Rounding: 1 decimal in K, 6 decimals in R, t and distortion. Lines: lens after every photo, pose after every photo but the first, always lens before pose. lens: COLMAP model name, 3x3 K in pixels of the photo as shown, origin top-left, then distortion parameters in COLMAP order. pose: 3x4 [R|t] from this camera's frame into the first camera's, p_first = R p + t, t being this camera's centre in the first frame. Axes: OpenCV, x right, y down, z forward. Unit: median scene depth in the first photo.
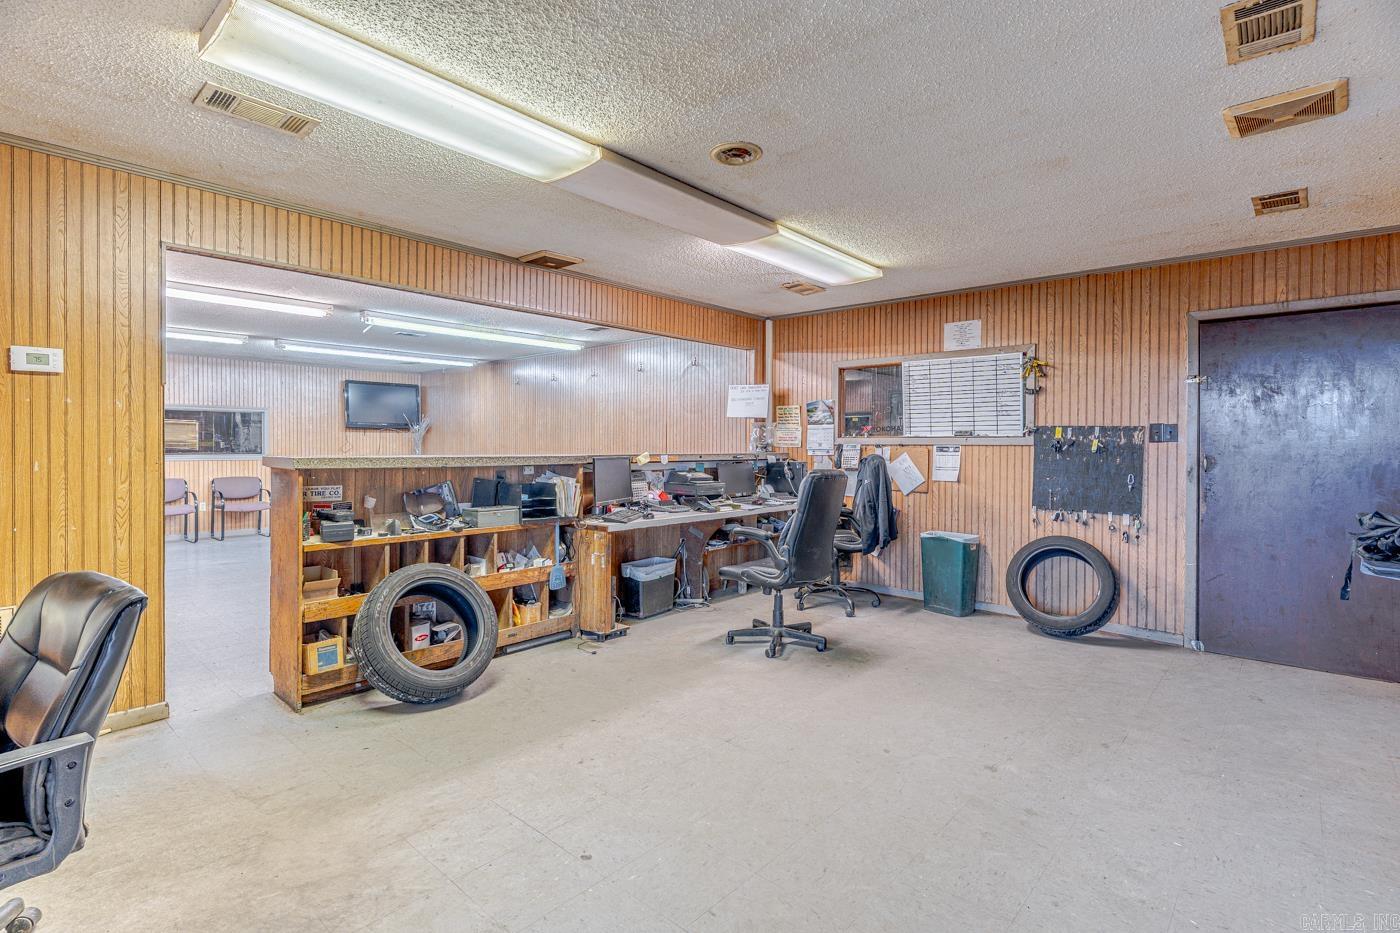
lens RADIAL K [[668.5, 0, 700.0], [0, 668.5, 466.5], [0, 0, 1]] dist [0.001659, 0.000433]
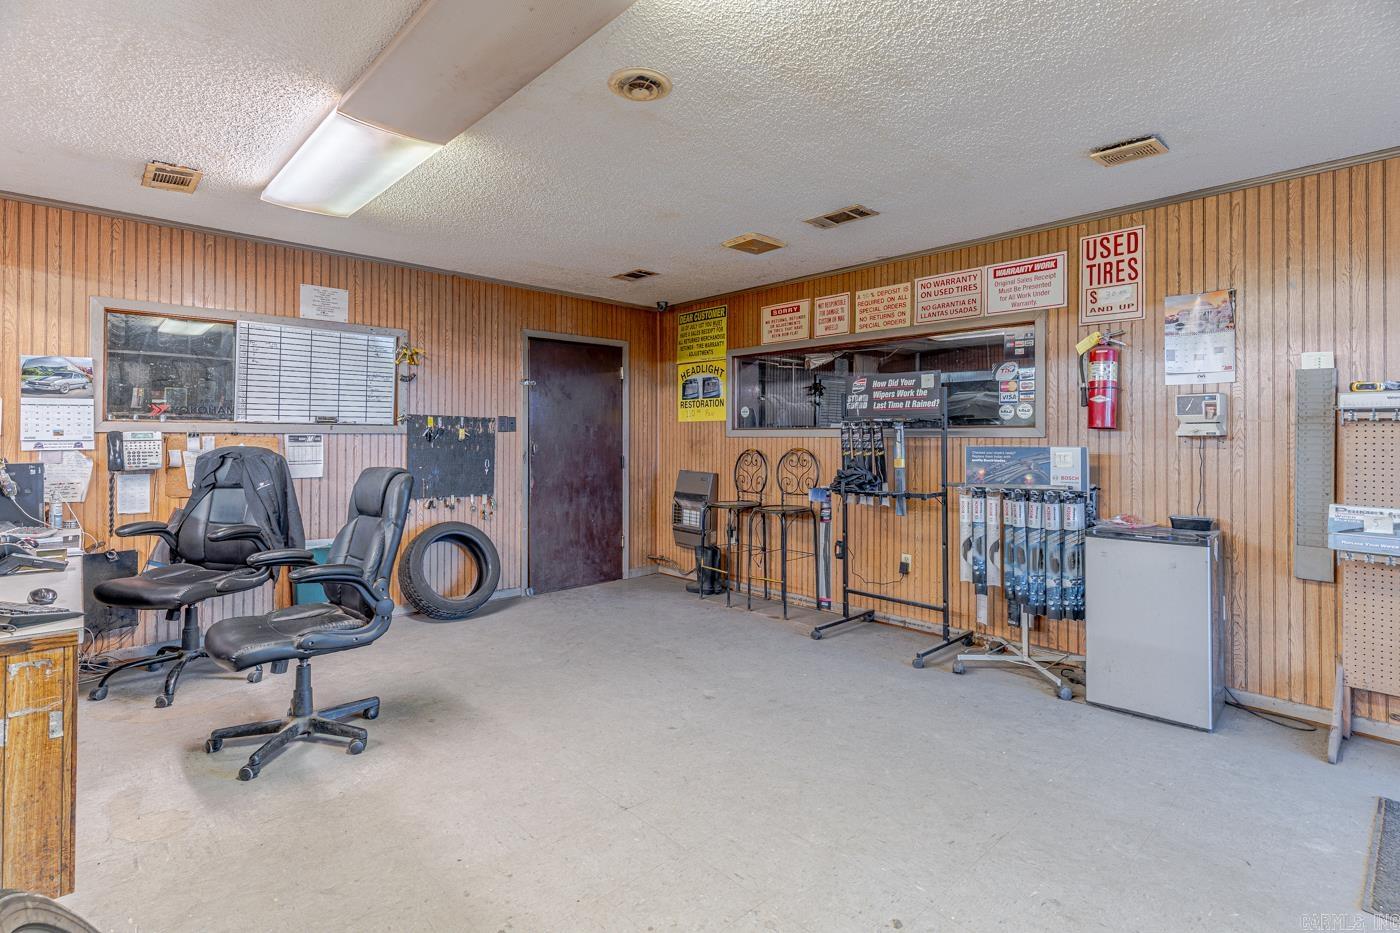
lens RADIAL K [[675.7, 0, 698.5], [0, 675.7, 437.2], [0, 0, 1]] dist [-0.001849, -0.000349]
pose [[0.092071, -0.003460, 0.995746, -0.465531], [0.028555, 0.999592, 0.000833, -0.016830], [-0.995343, 0.028357, 0.092132, 0.517137]]
